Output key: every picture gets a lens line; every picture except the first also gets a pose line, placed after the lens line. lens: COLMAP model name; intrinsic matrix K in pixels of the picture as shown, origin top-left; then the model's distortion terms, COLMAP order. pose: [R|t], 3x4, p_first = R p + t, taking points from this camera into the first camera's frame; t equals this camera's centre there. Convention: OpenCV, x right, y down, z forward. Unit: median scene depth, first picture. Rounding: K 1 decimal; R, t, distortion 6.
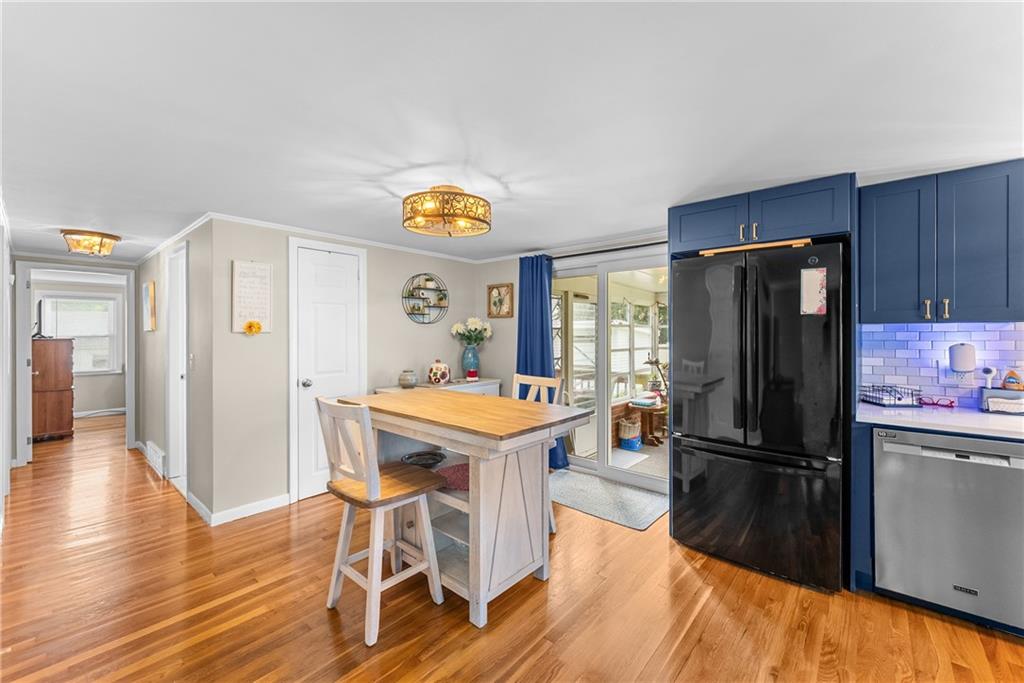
lens RADIAL K [[418.8, 0, 508.2], [0, 418.8, 335.2], [0, 0, 1]] dist [-0.003055, -0.000246]
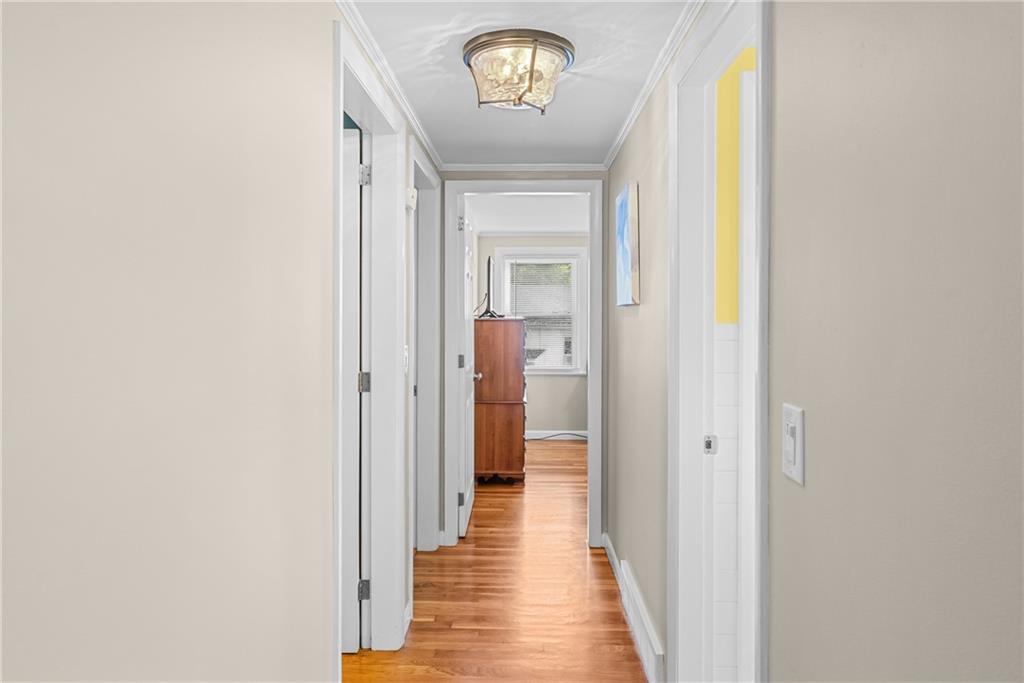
lens RADIAL K [[620.2, 0, 504.1], [0, 620.2, 312.4], [0, 0, 1]] dist [-0.000887, 0.000162]
pose [[0.629972, 0.001948, -0.776616, -0.381343], [-0.003984, 0.999992, -0.000724, -0.001747], [0.776608, 0.003551, 0.629974, 0.429692]]
